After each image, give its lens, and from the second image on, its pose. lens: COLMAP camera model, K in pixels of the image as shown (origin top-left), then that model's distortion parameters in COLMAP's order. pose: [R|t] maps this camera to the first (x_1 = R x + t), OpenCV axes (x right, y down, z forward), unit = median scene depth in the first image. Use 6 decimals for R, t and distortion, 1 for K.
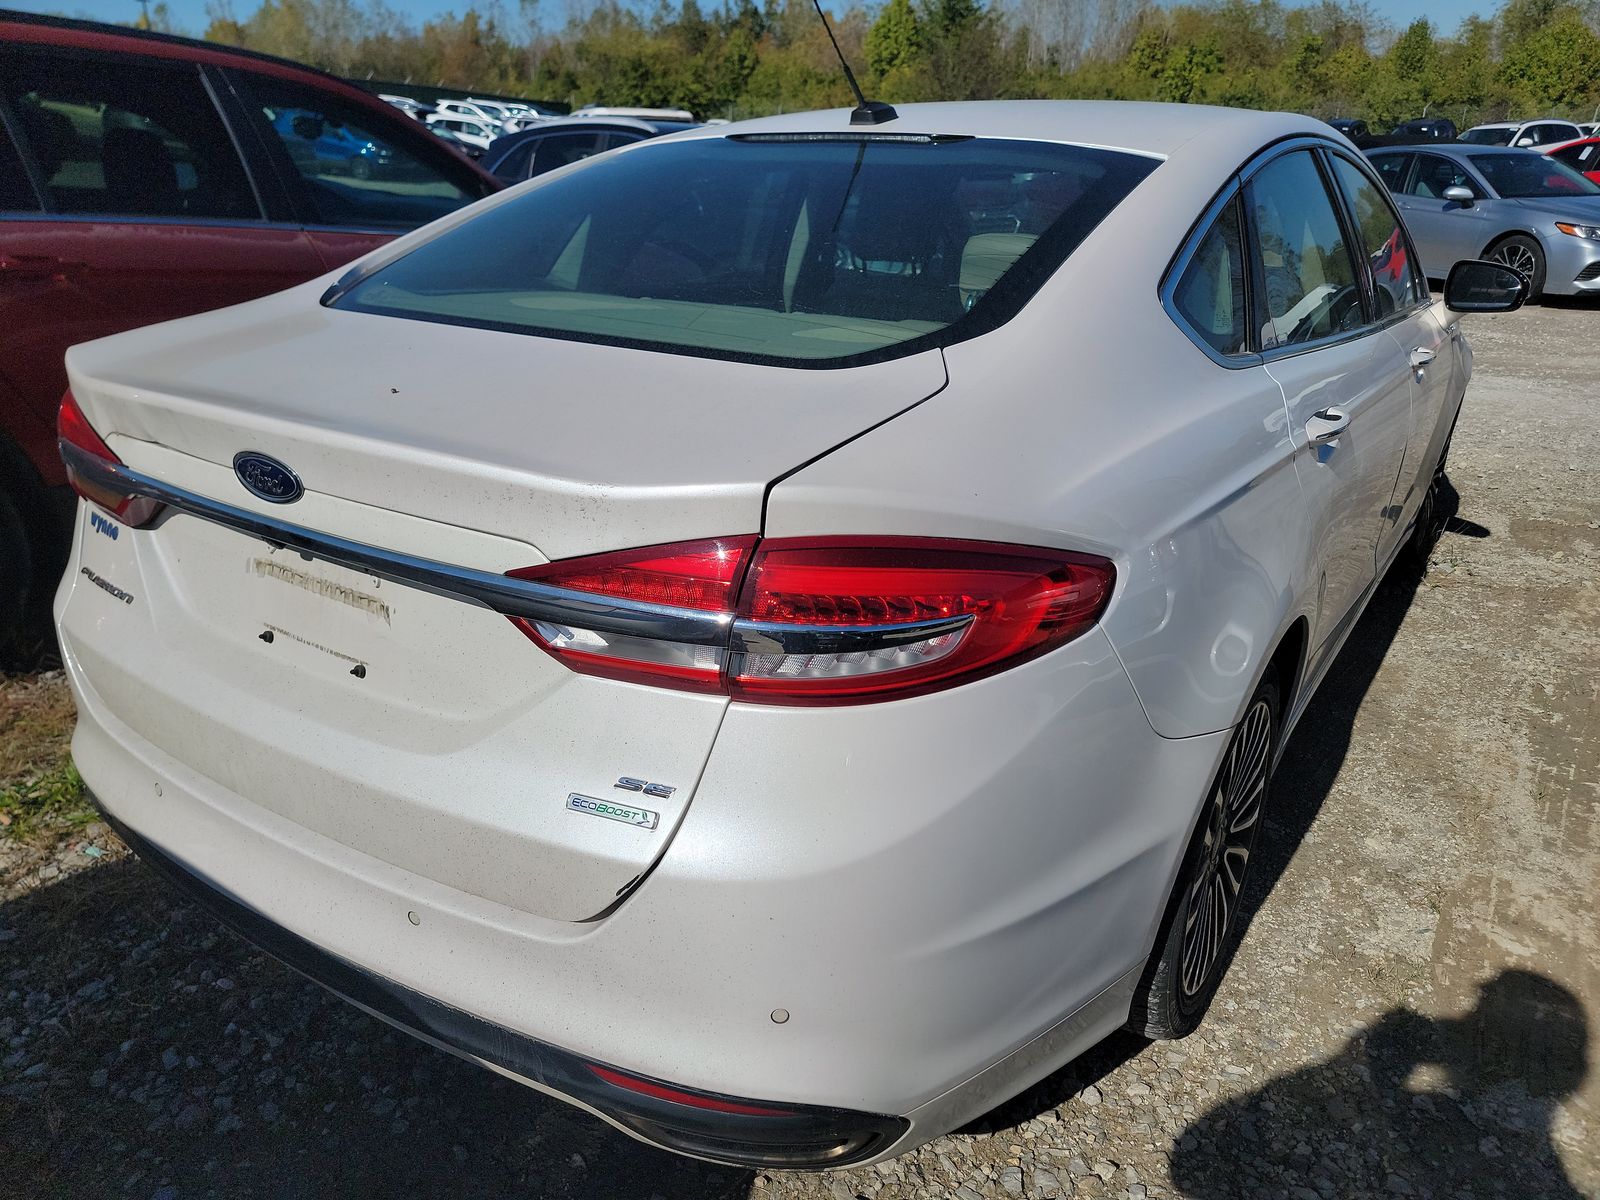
lens RADIAL K [[1161.1, 0, 807.2], [0, 1161.1, 599.3], [0, 0, 1]] dist [0.071375, -0.050593]
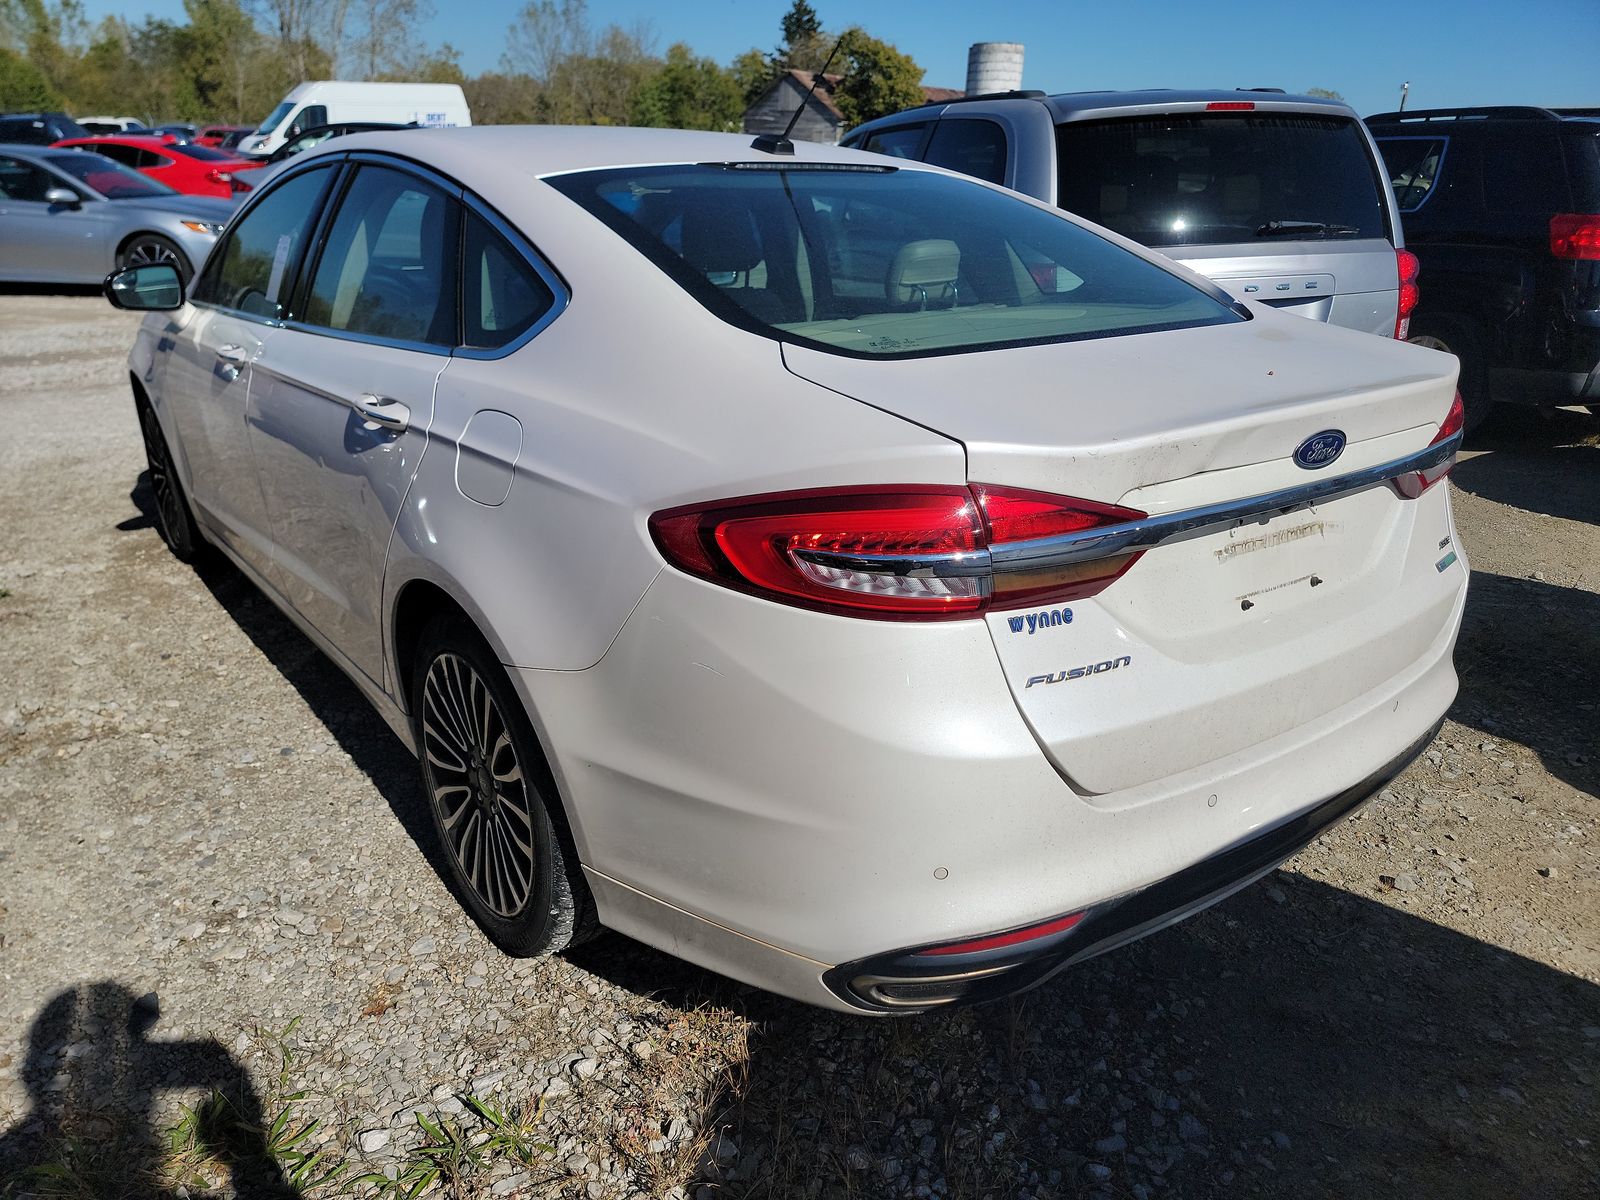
lens RADIAL K [[1161.1, 0, 807.2], [0, 1161.1, 599.3], [0, 0, 1]] dist [0.071375, -0.050593]
pose [[0.299765, -0.326930, 0.896246, -1.154467], [0.323881, 0.918528, 0.226730, -0.268769], [-0.897353, 0.222312, 0.381229, 0.665691]]
